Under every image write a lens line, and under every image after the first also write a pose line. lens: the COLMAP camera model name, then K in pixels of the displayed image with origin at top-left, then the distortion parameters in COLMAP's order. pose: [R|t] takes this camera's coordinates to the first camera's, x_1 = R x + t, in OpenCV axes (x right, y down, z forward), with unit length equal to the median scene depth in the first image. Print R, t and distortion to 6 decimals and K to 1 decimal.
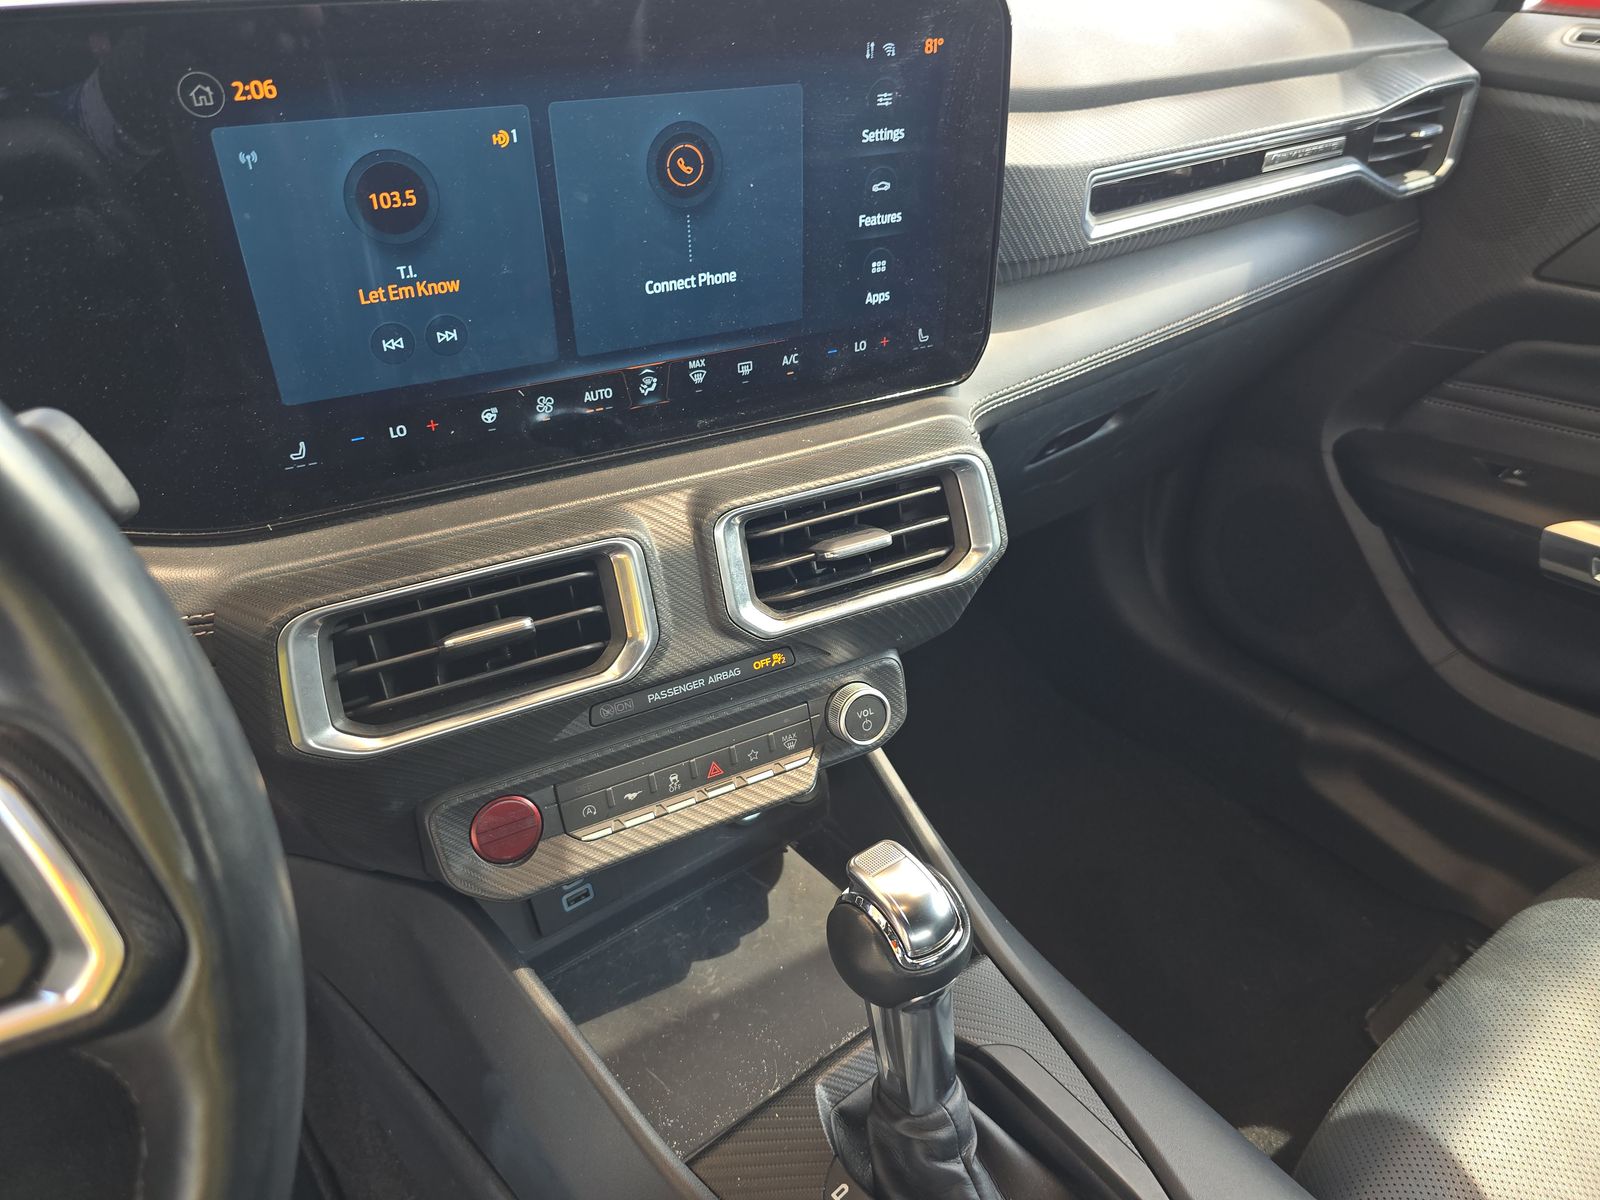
lens RADIAL K [[1064.9, 0, 801.4], [0, 1064.9, 609.4], [0, 0, 1]] dist [0.030870, -0.031289]
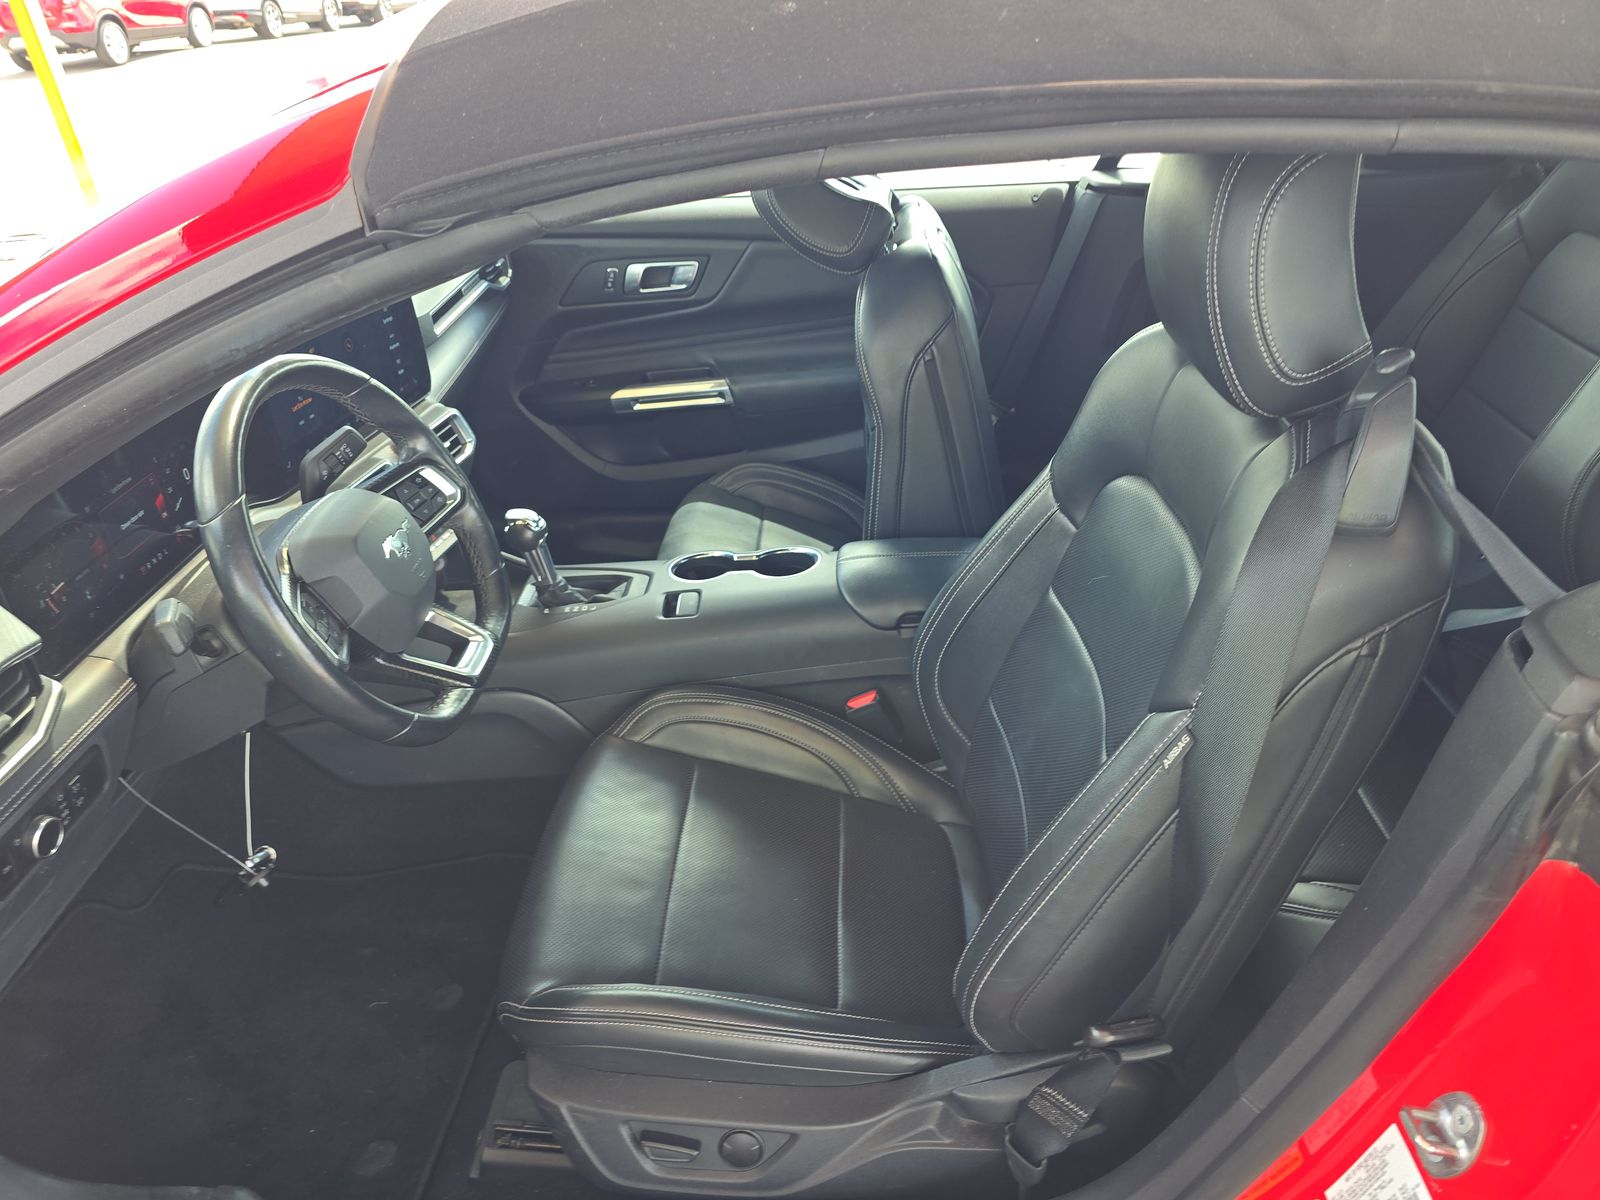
lens RADIAL K [[1064.9, 0, 800.0], [0, 1064.9, 600.7], [0, 0, 1]] dist [0.030870, -0.031289]
pose [[0.643447, -0.407577, 0.647963, -1.359675], [0.439554, 0.889732, 0.123163, 0.378203], [-0.626712, 0.205566, 0.751648, -1.723199]]
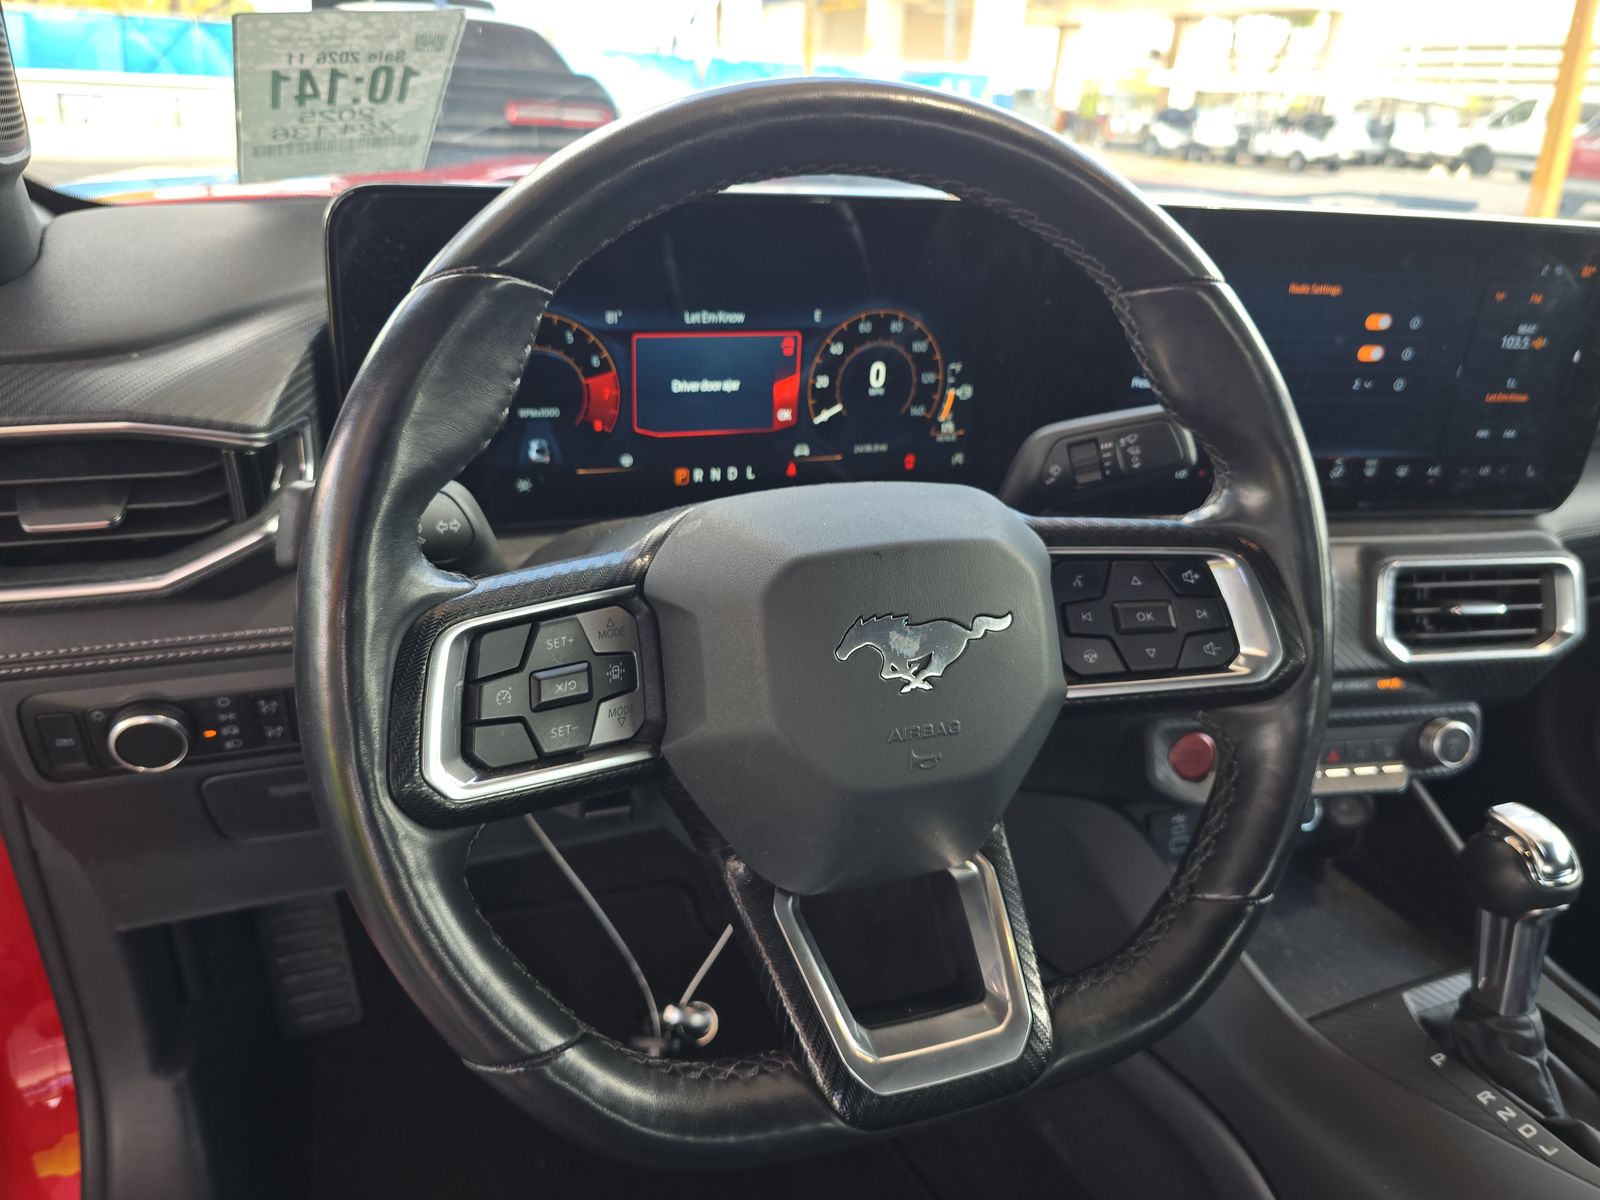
lens RADIAL K [[1158.0, 0, 800.6], [0, 1158.0, 591.5], [0, 0, 1]] dist [0.015397, -0.026269]
pose [[0.959866, 0.176990, -0.217558, -0.441389], [-0.207540, 0.970009, -0.126533, 0.272553], [0.188638, 0.166607, 0.967811, -0.565230]]
